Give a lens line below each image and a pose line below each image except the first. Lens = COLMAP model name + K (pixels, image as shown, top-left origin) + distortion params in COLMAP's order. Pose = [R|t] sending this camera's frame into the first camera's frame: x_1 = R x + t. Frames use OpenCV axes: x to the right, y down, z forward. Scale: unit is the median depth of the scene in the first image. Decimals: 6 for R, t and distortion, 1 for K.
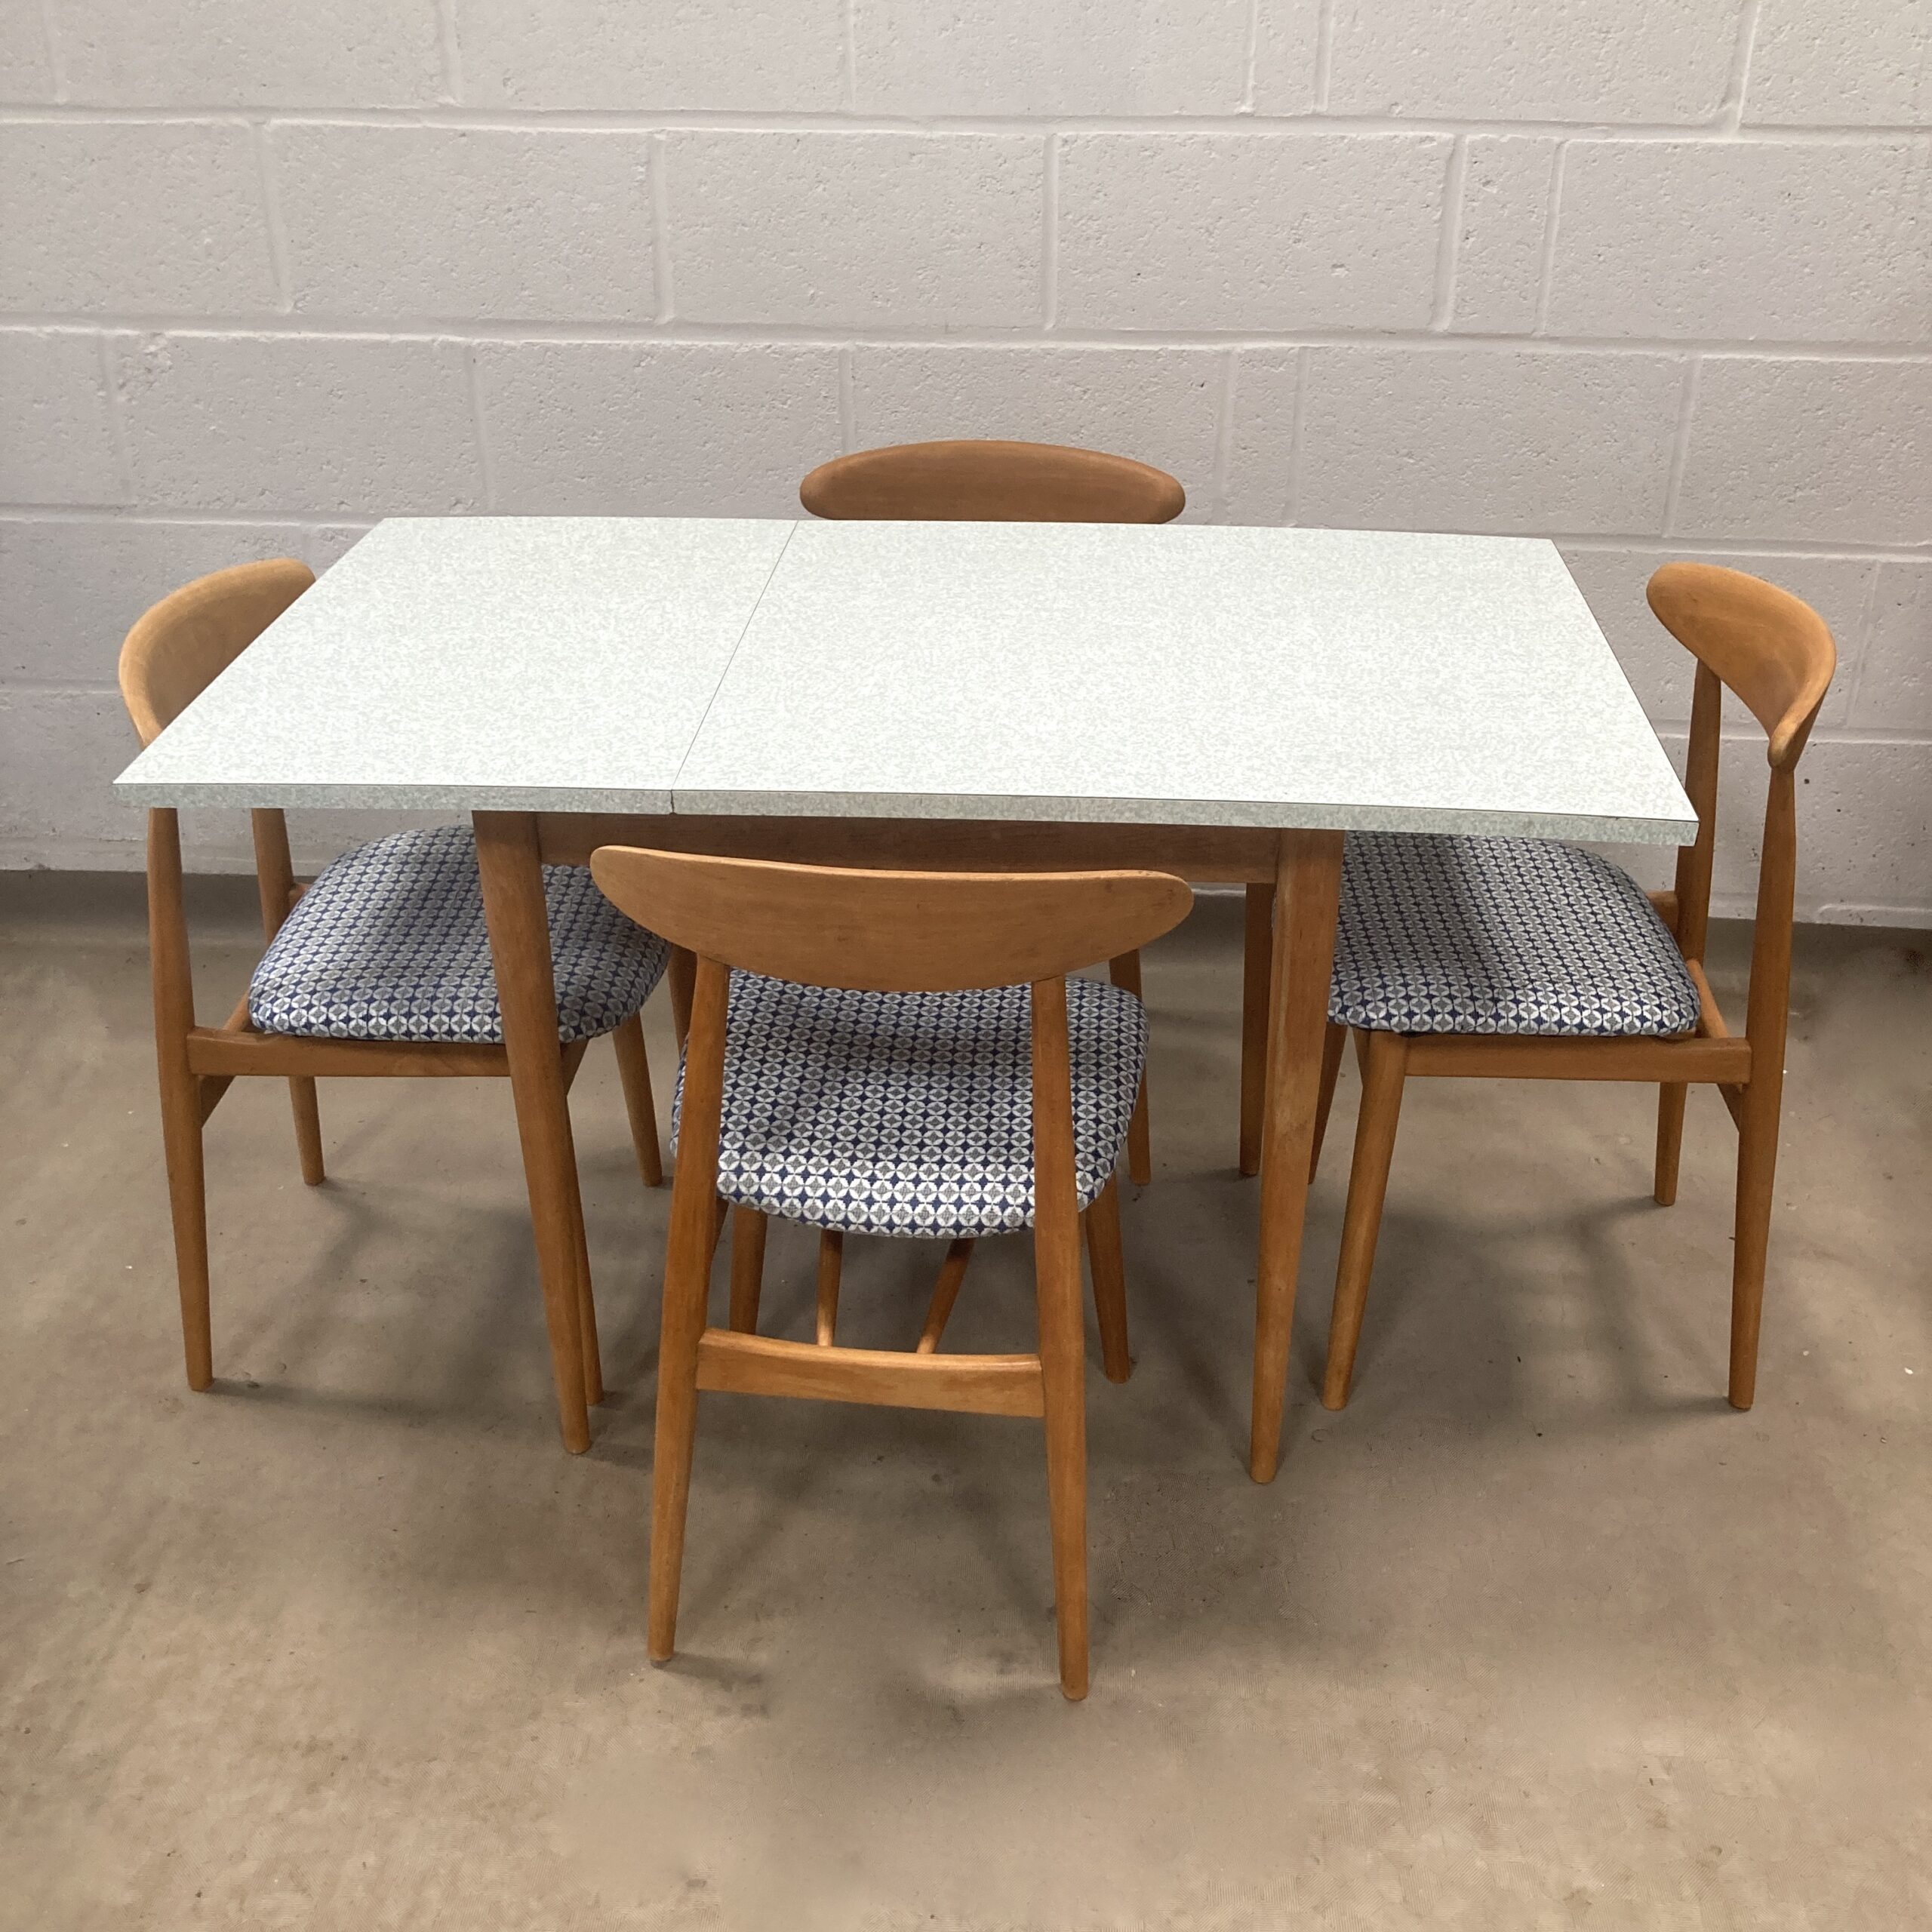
lens RADIAL K [[2102.9, 0, 980.2], [0, 2102.9, 961.5], [0, 0, 1]] dist [-0.000417, 0.000000]
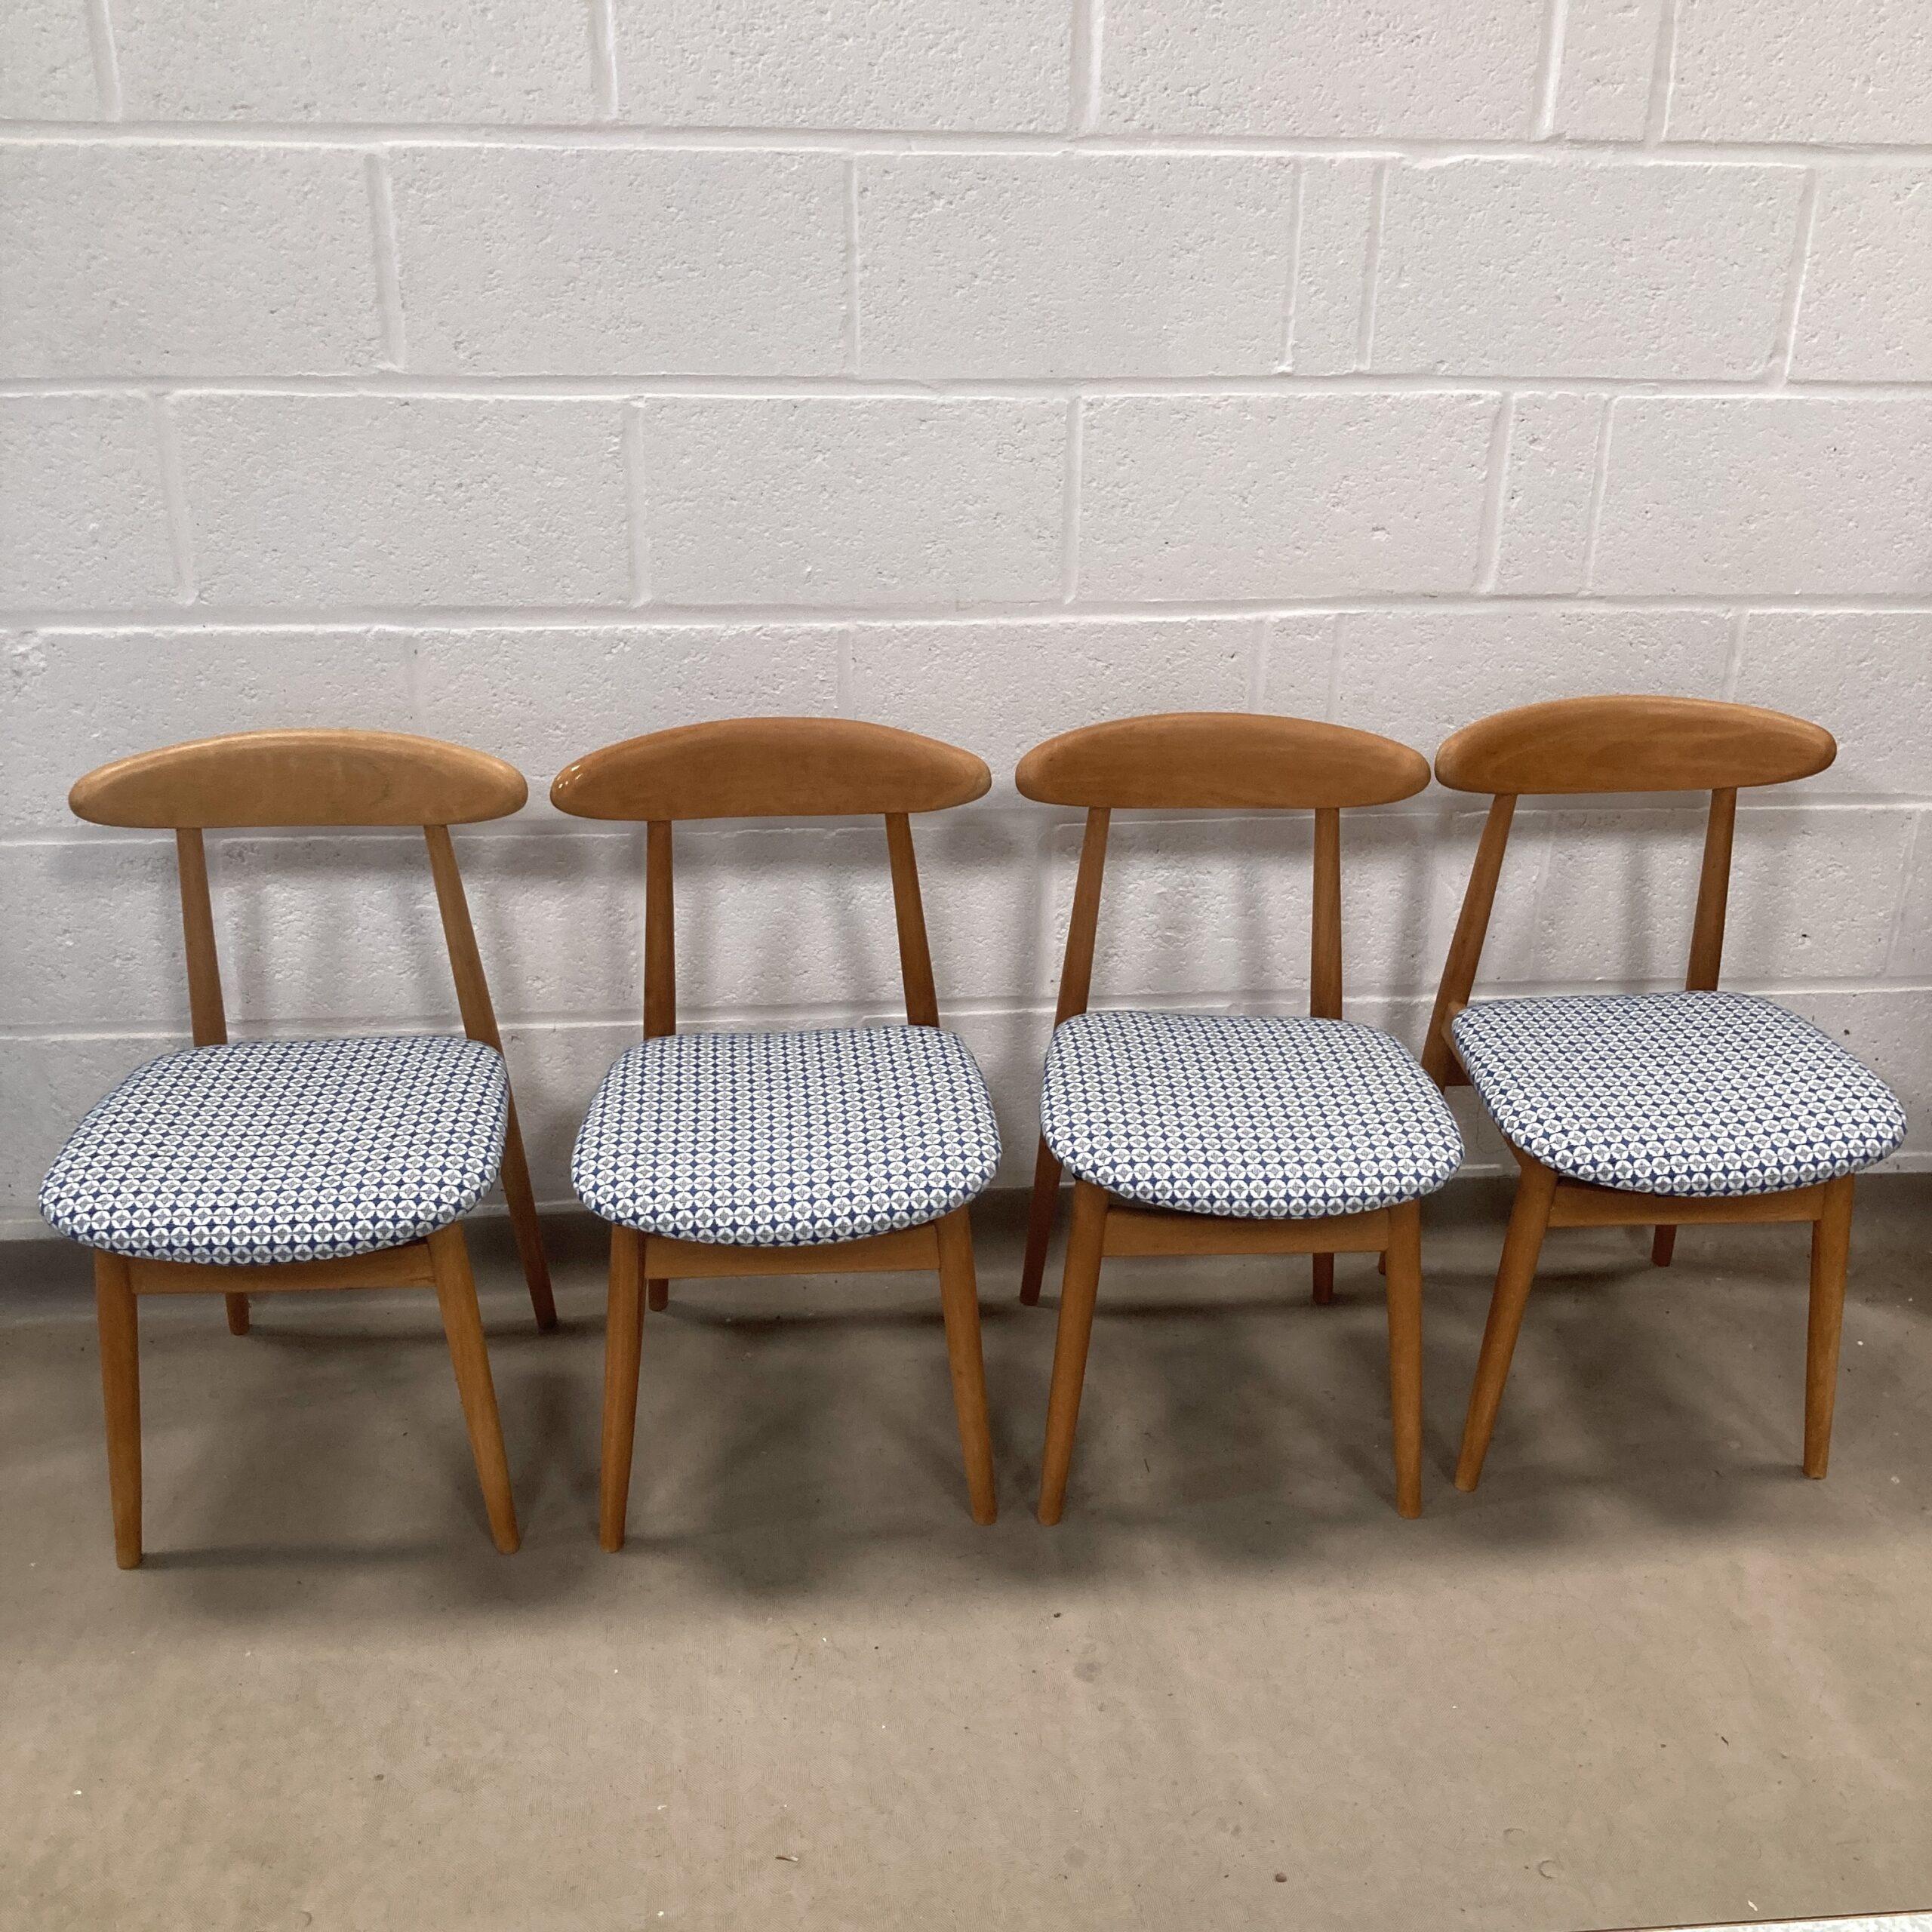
lens RADIAL K [[2102.9, 0, 980.3], [0, 2102.9, 955.6], [0, 0, 1]] dist [-0.000417, 0.000000]
pose [[0.986972, -0.054473, 0.151390, -0.181403], [0.062683, 0.996780, -0.049997, -0.124996], [-0.148180, 0.058835, 0.987209, 0.138167]]
